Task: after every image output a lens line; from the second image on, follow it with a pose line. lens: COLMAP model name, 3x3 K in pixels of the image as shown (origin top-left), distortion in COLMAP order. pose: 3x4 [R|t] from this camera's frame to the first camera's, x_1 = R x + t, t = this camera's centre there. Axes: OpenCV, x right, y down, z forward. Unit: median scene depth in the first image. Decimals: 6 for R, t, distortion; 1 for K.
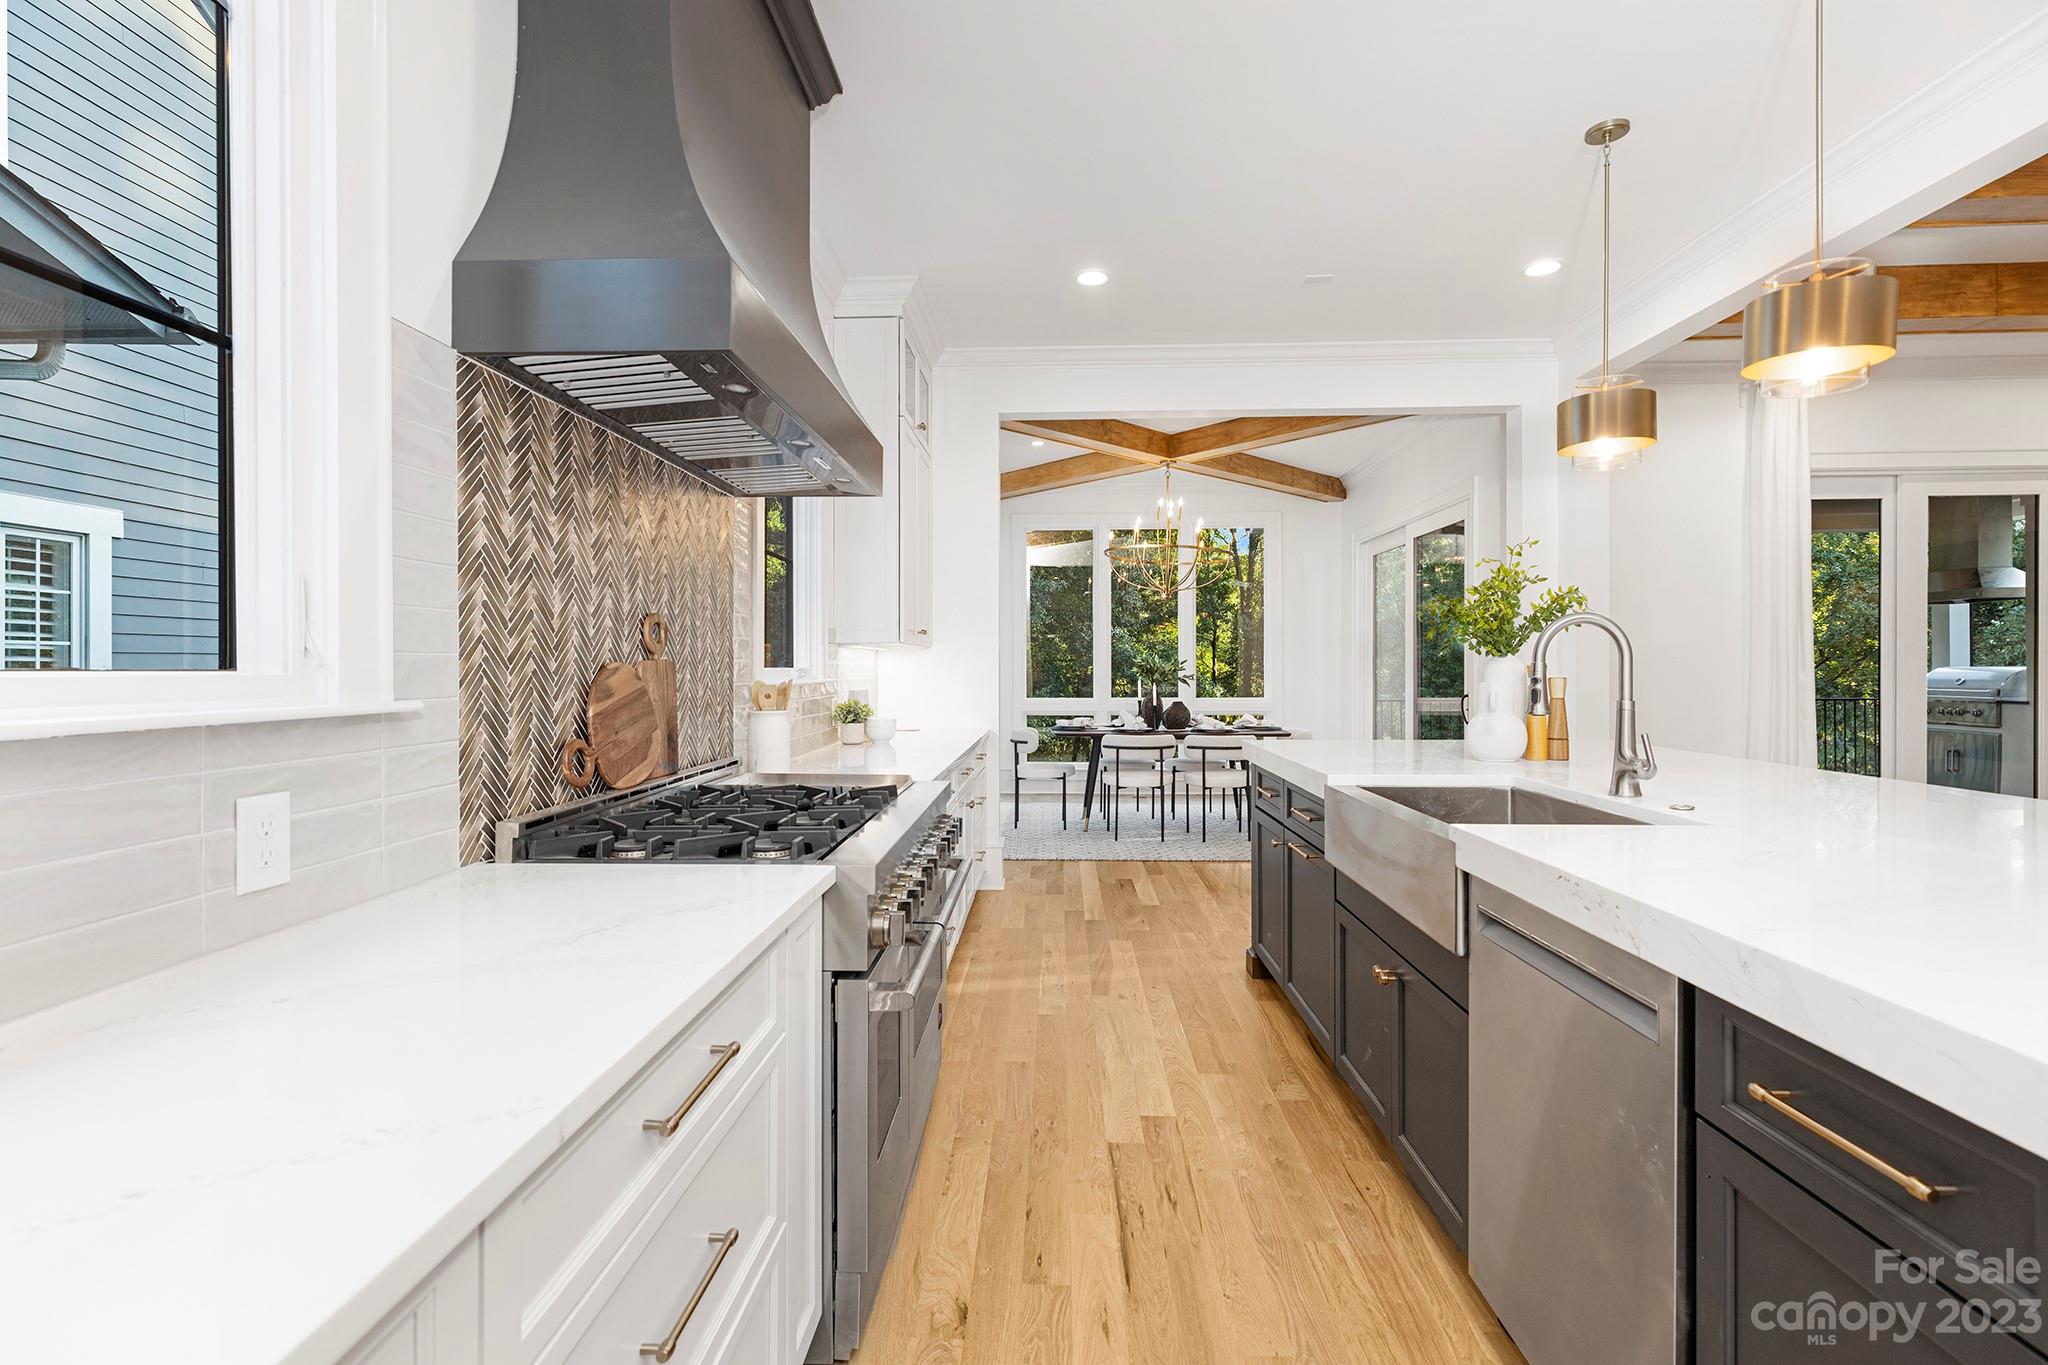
lens RADIAL K [[928.6, 0, 1019.0], [0, 928.6, 675.7], [0, 0, 1]] dist [0.001978, 0.001247]
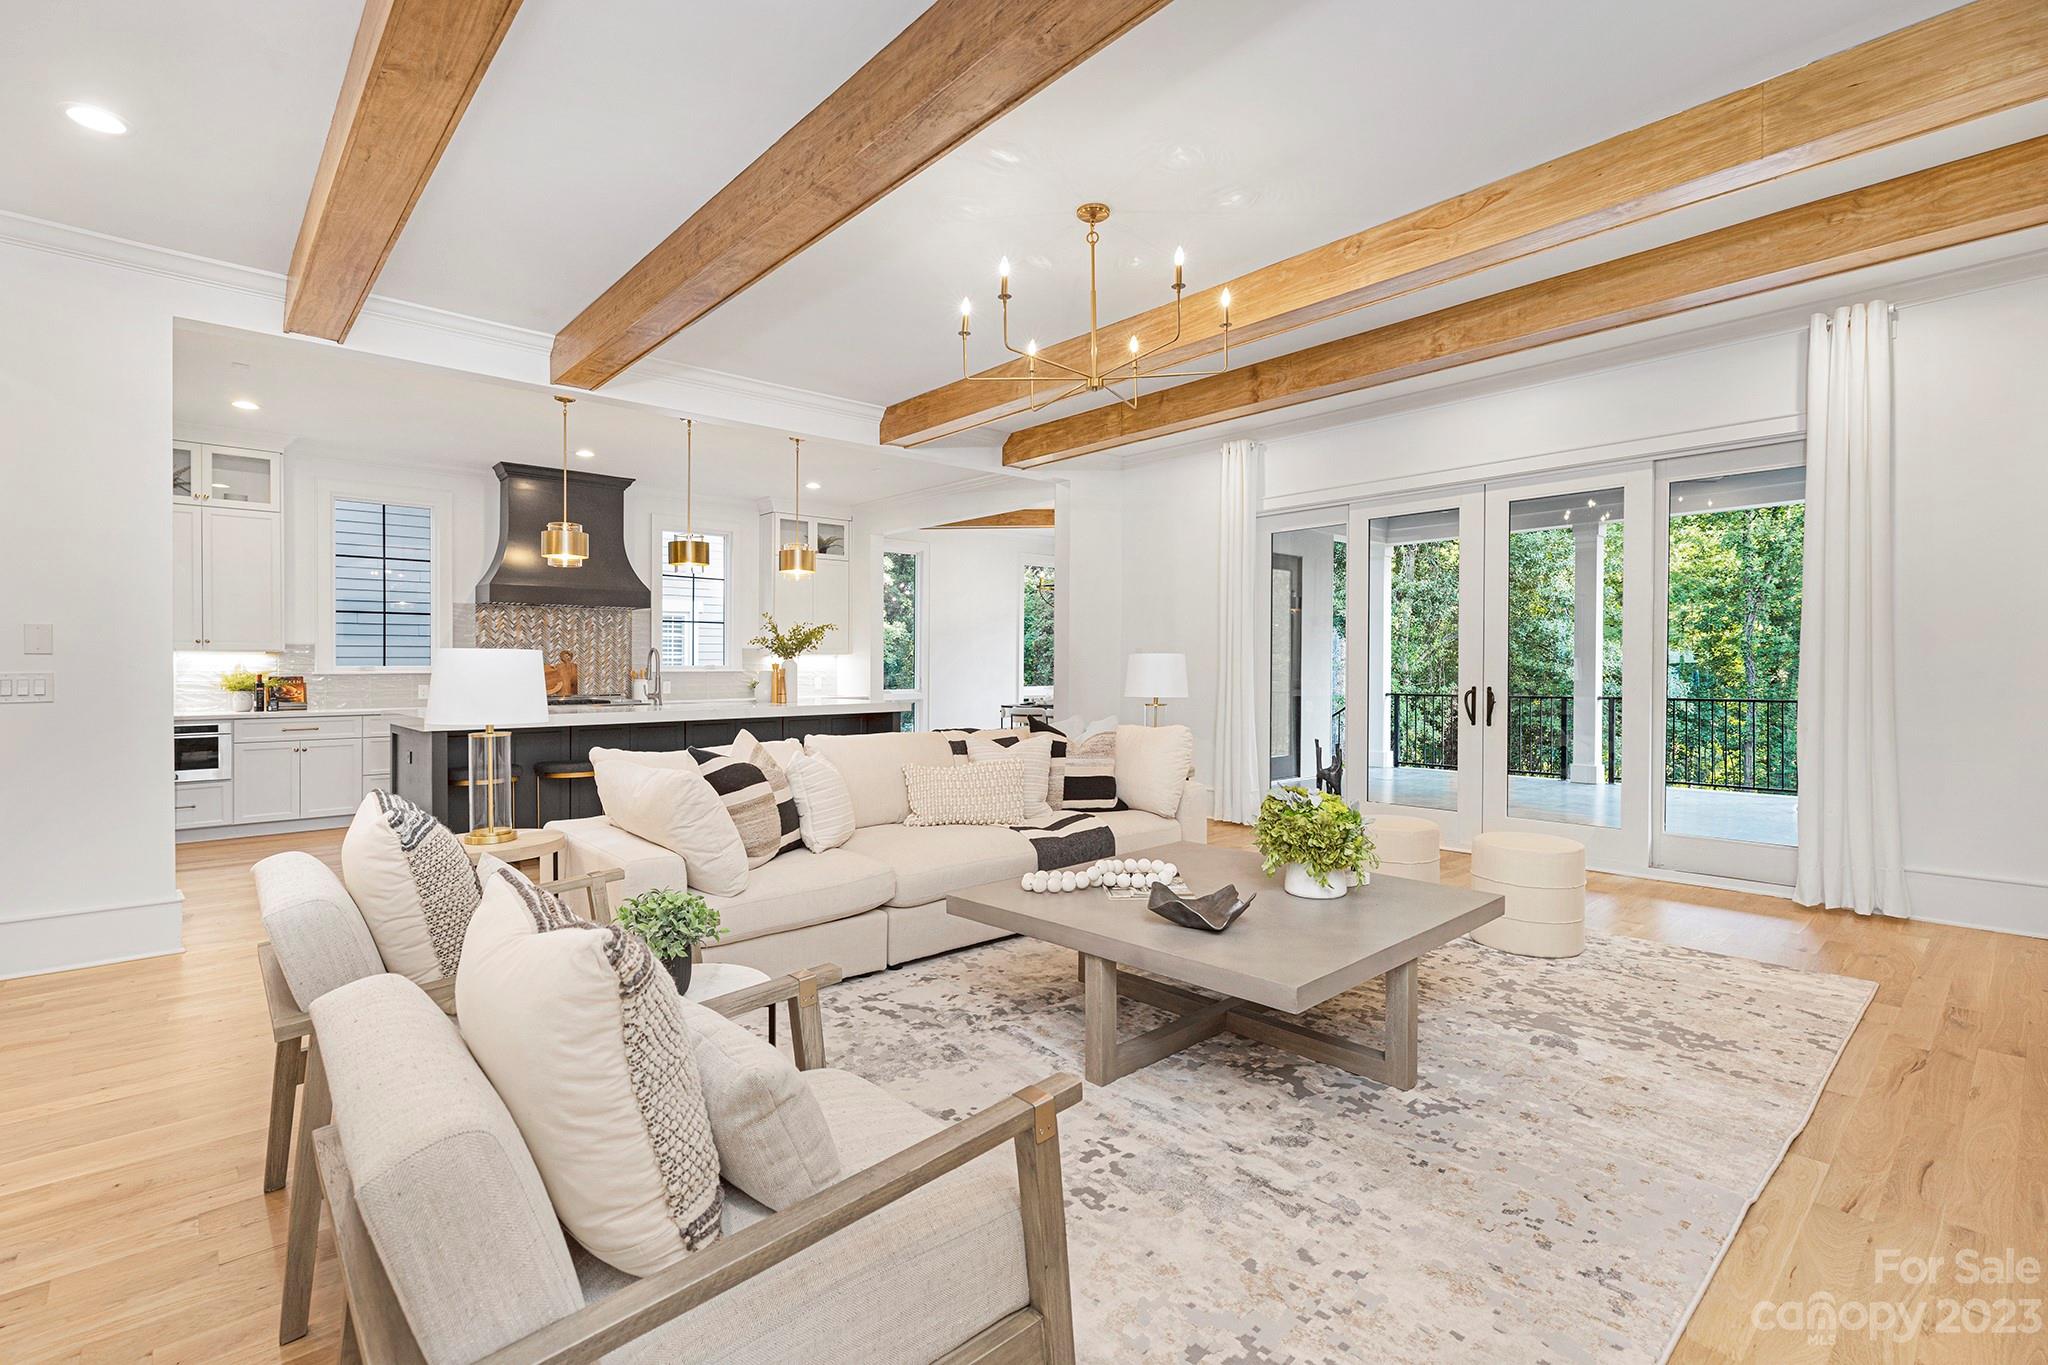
lens RADIAL K [[928.6, 0, 1015.7], [0, 928.6, 668.7], [0, 0, 1]] dist [0.001978, 0.001247]
pose [[0.704431, 0.002871, -0.709766, 2.689081], [-0.004784, 0.999988, -0.000703, -0.000514], [0.709756, 0.003891, 0.704437, -0.267095]]
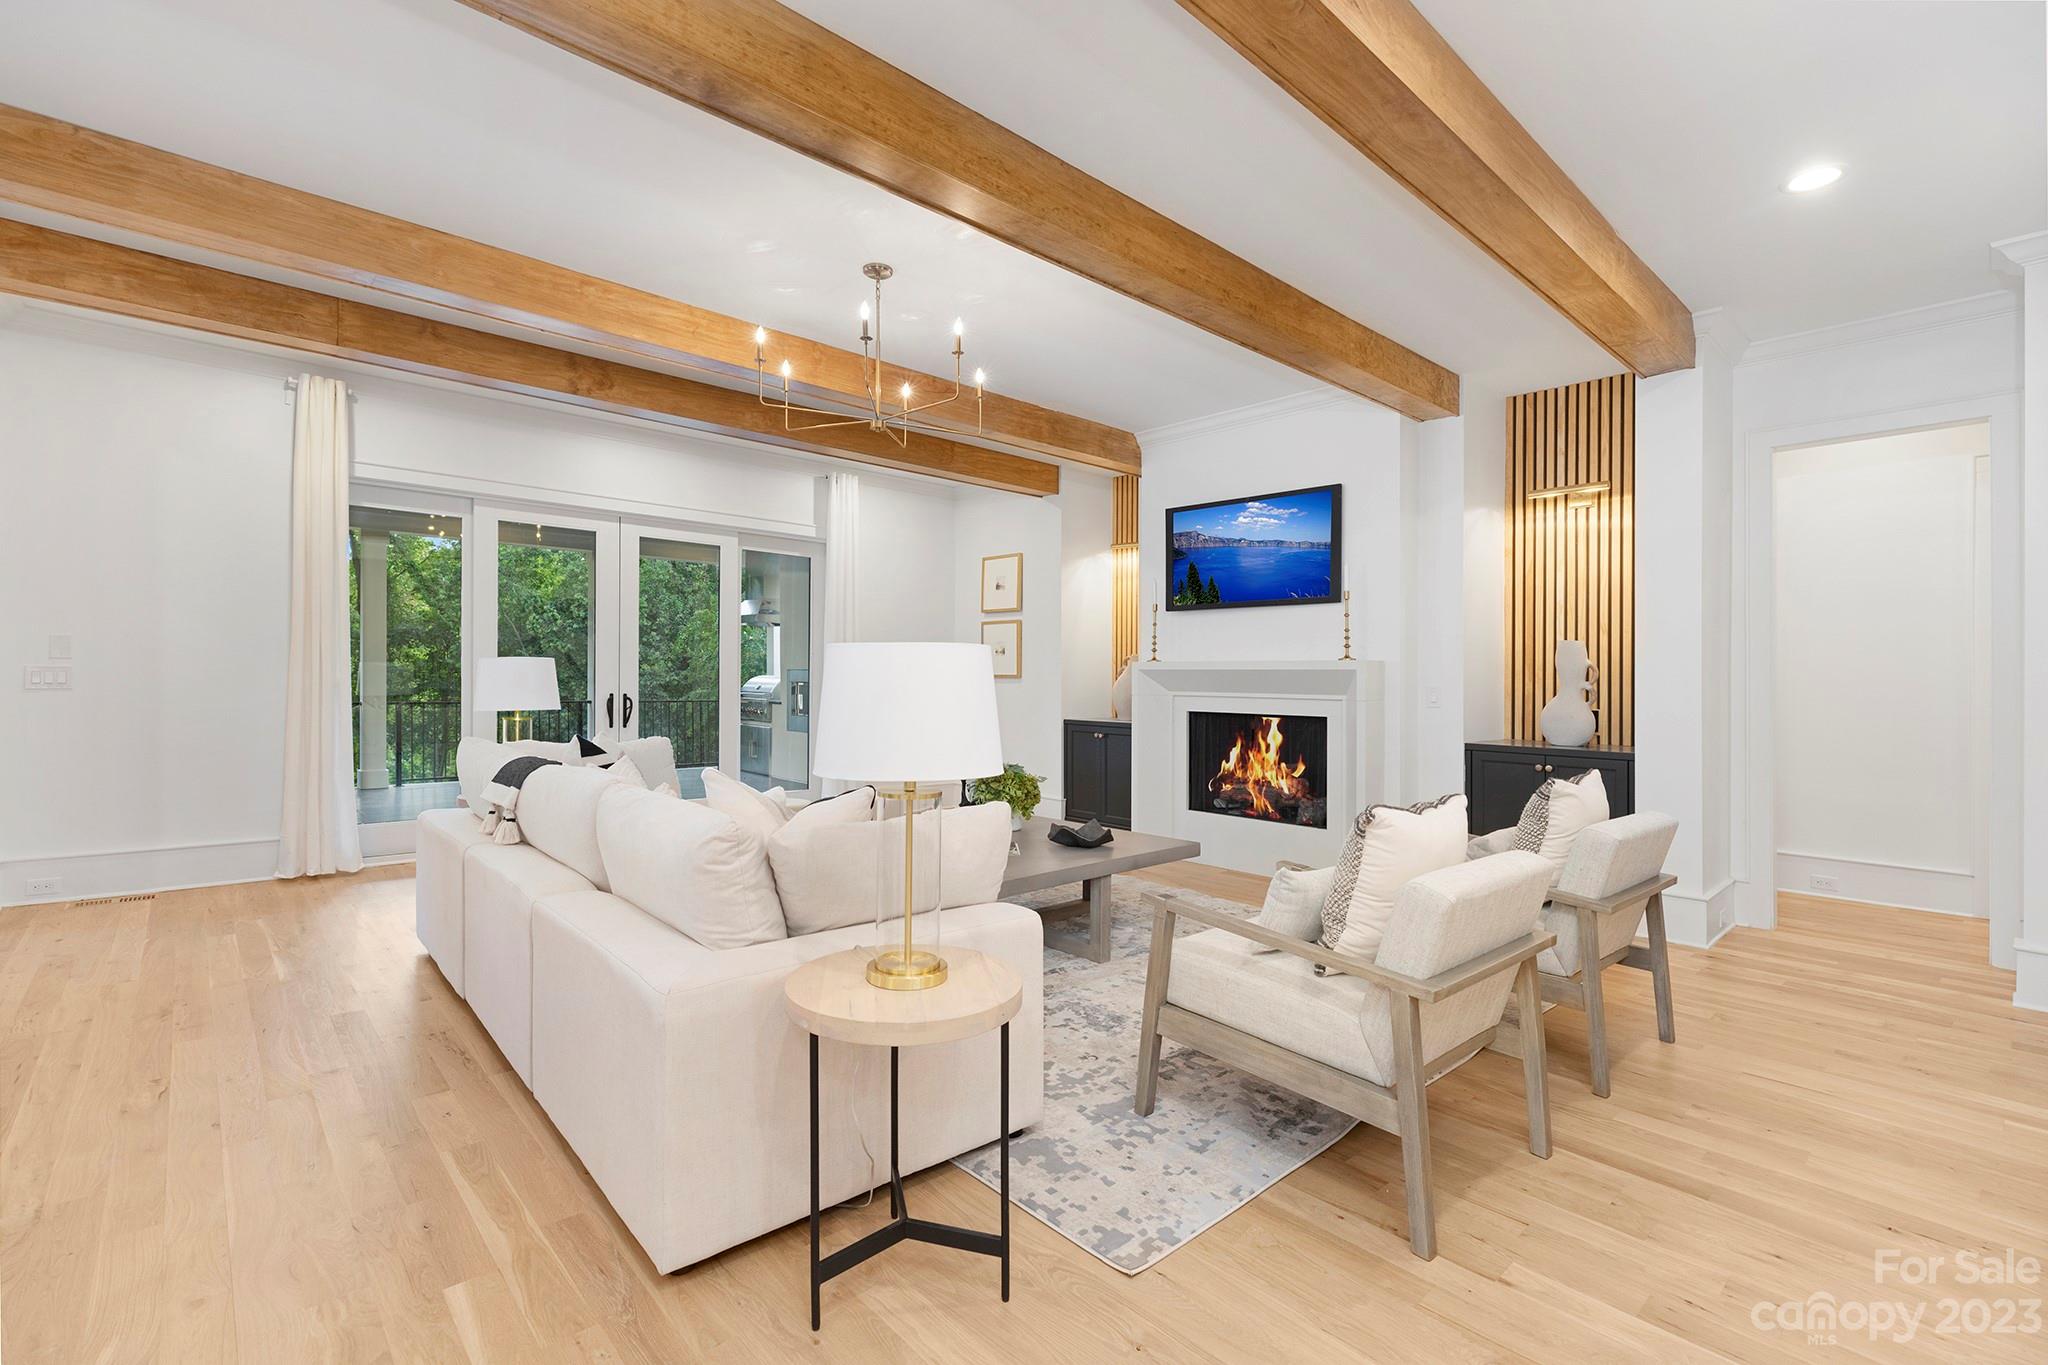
lens RADIAL K [[910.8, 0, 1015.0], [0, 910.8, 685.6], [0, 0, 1]] dist [0.002776, -0.000738]
pose [[0.704718, 0.009142, 0.709428, 1.129846], [-0.010001, 0.999946, -0.002952, 0.011670], [-0.709417, -0.005015, 0.704772, -0.425330]]
